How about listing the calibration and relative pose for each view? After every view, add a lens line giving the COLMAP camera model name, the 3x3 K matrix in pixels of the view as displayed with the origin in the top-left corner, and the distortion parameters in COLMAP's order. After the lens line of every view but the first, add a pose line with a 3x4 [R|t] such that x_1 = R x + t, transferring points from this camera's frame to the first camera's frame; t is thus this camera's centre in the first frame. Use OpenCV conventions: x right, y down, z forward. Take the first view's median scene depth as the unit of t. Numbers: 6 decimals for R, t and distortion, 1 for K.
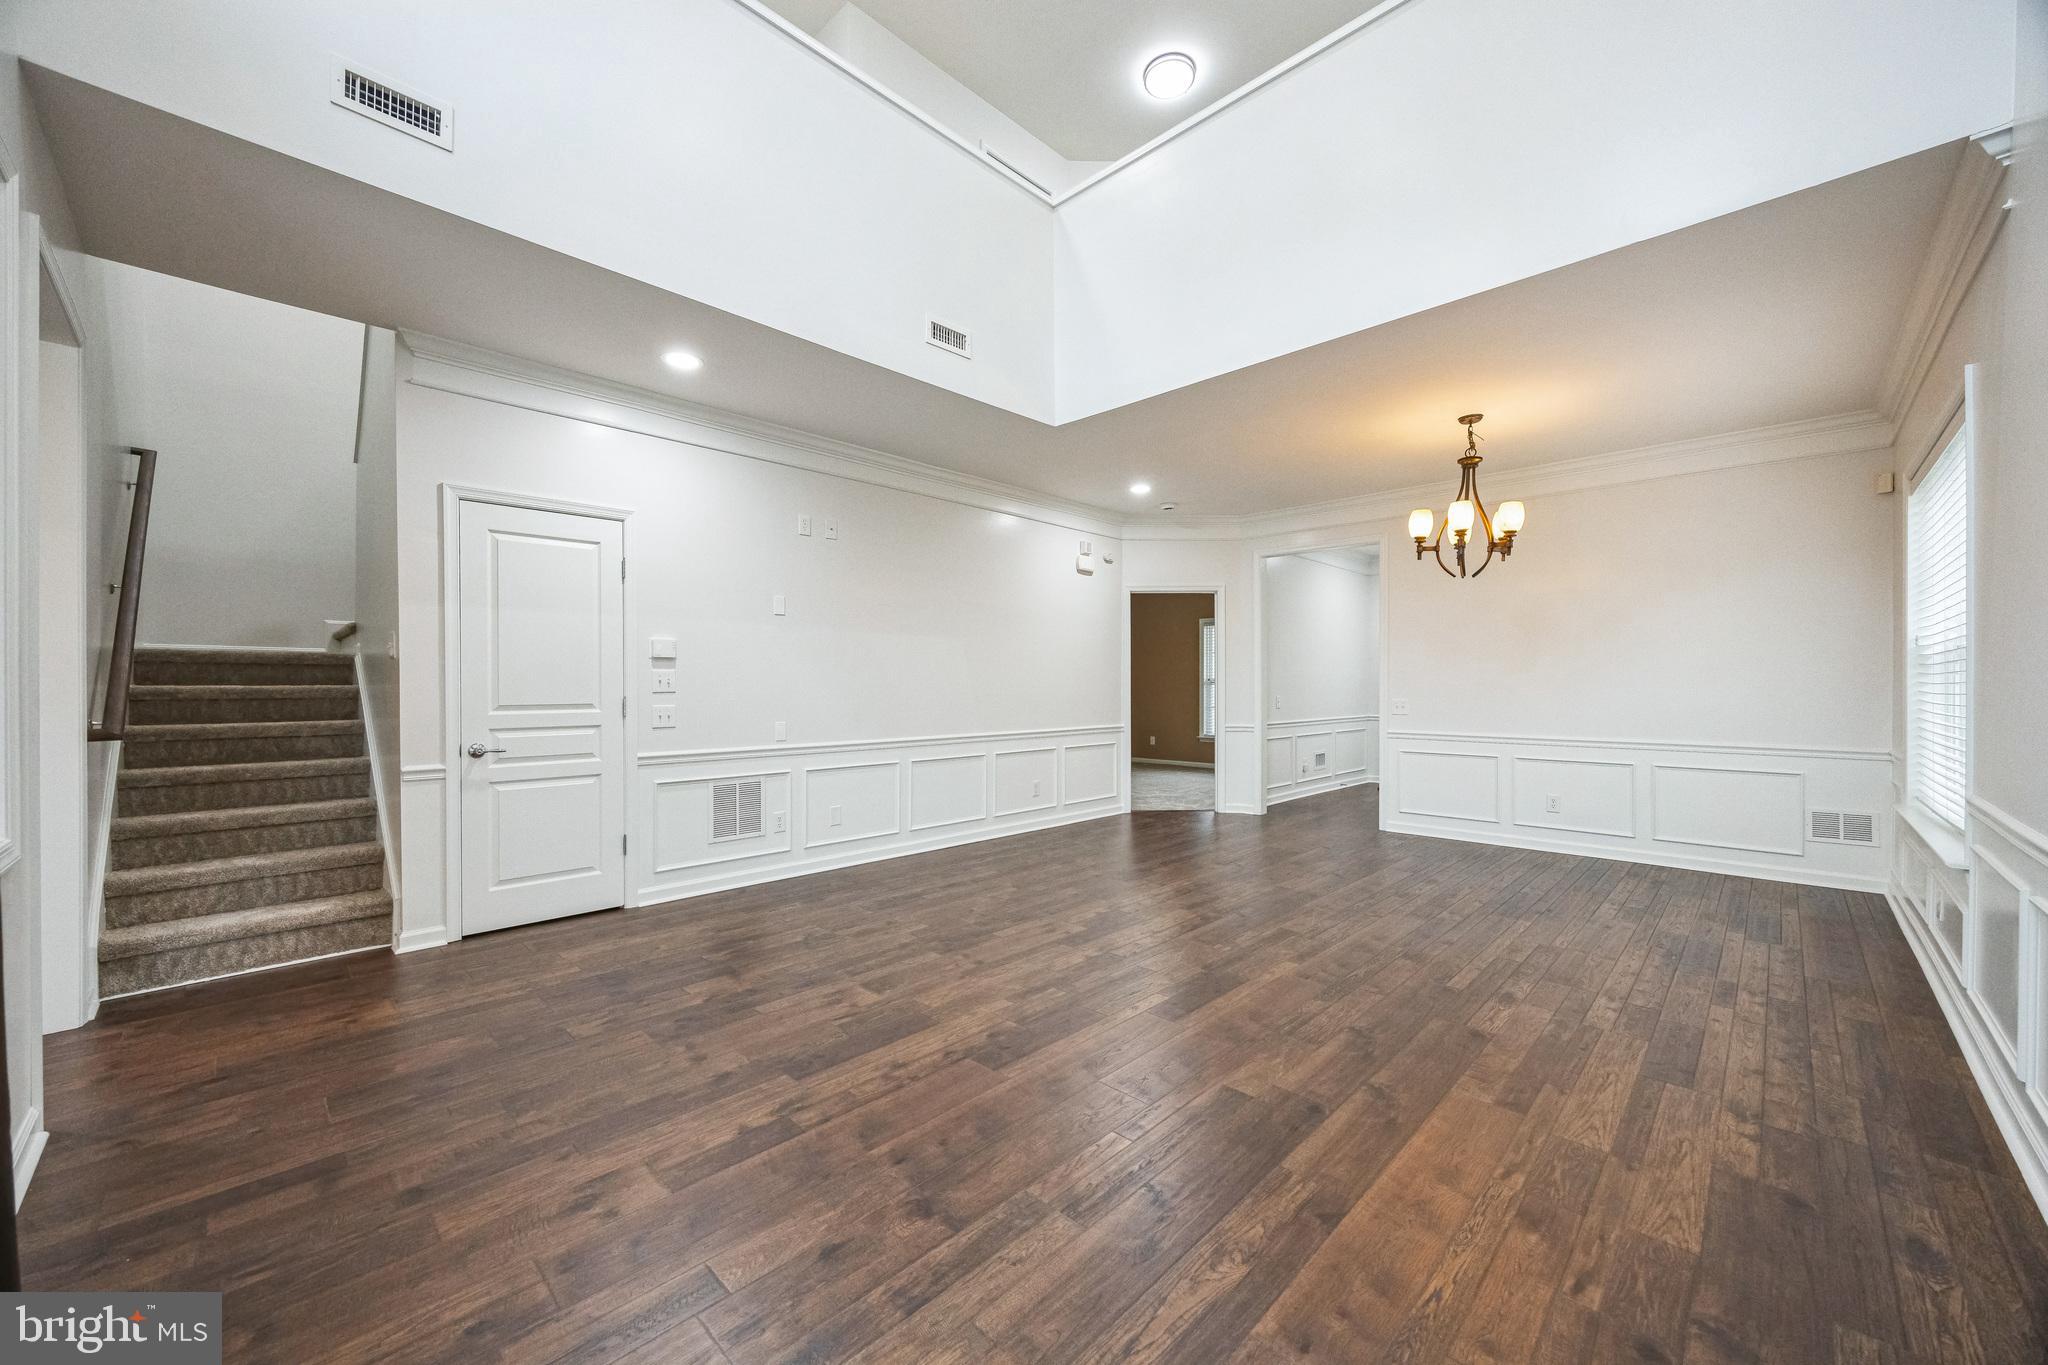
lens RADIAL K [[782.0, 0, 1012.7], [0, 782.0, 687.3], [0, 0, 1]] dist [-0.002270, -0.000550]
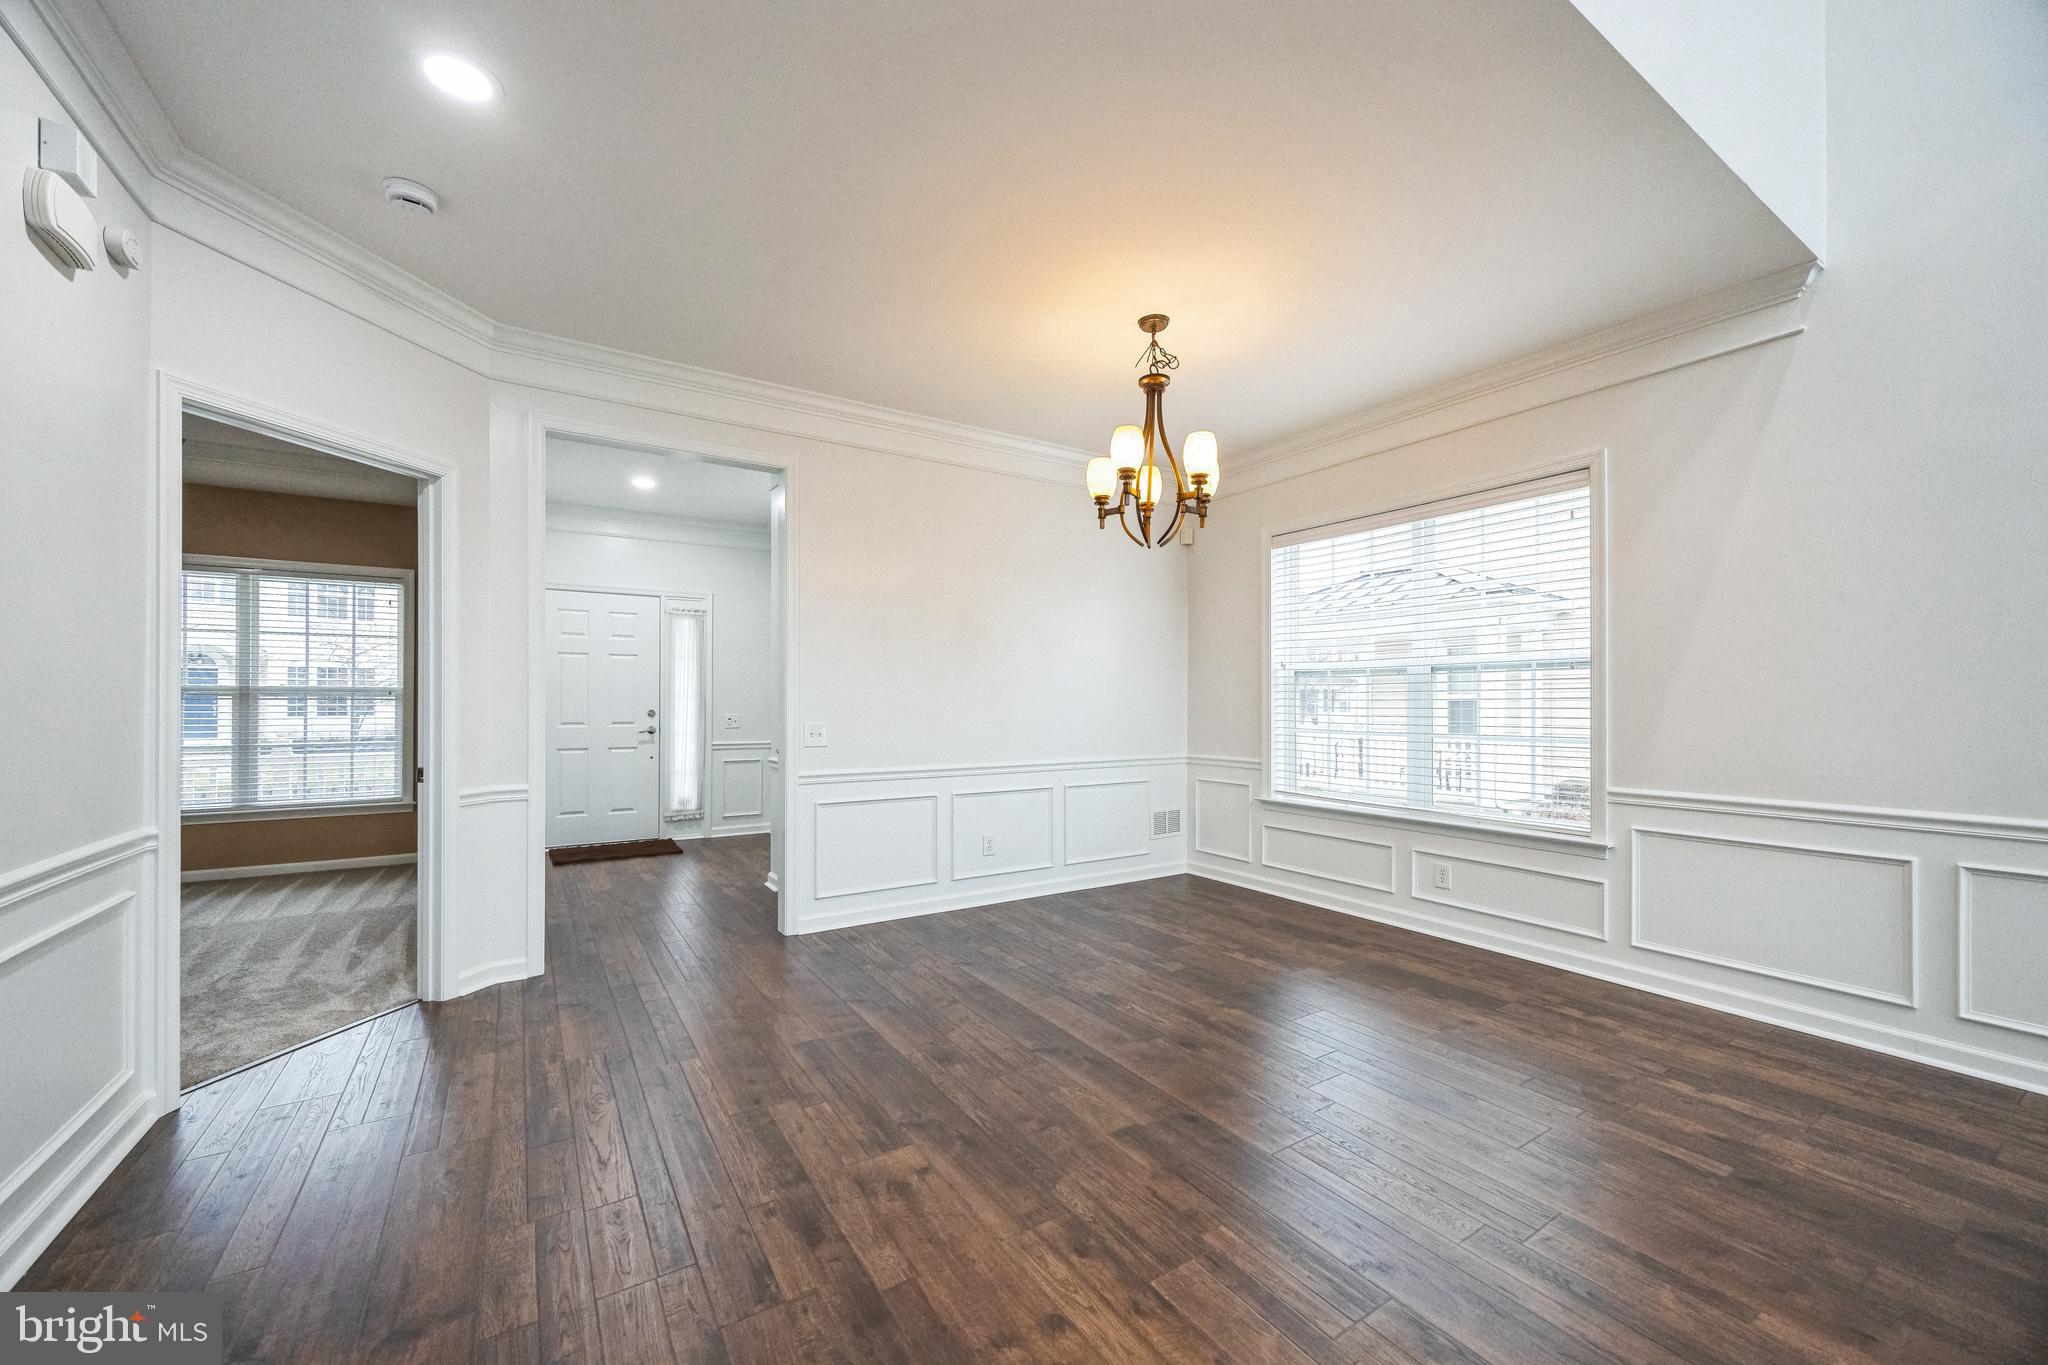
lens RADIAL K [[782.0, 0, 1012.7], [0, 782.0, 687.3], [0, 0, 1]] dist [-0.002270, -0.000550]
pose [[0.224832, 0.020156, 0.974189, -0.128246], [0.003973, 0.999759, -0.021602, 0.001830], [-0.974389, 0.008728, 0.224698, 0.968090]]
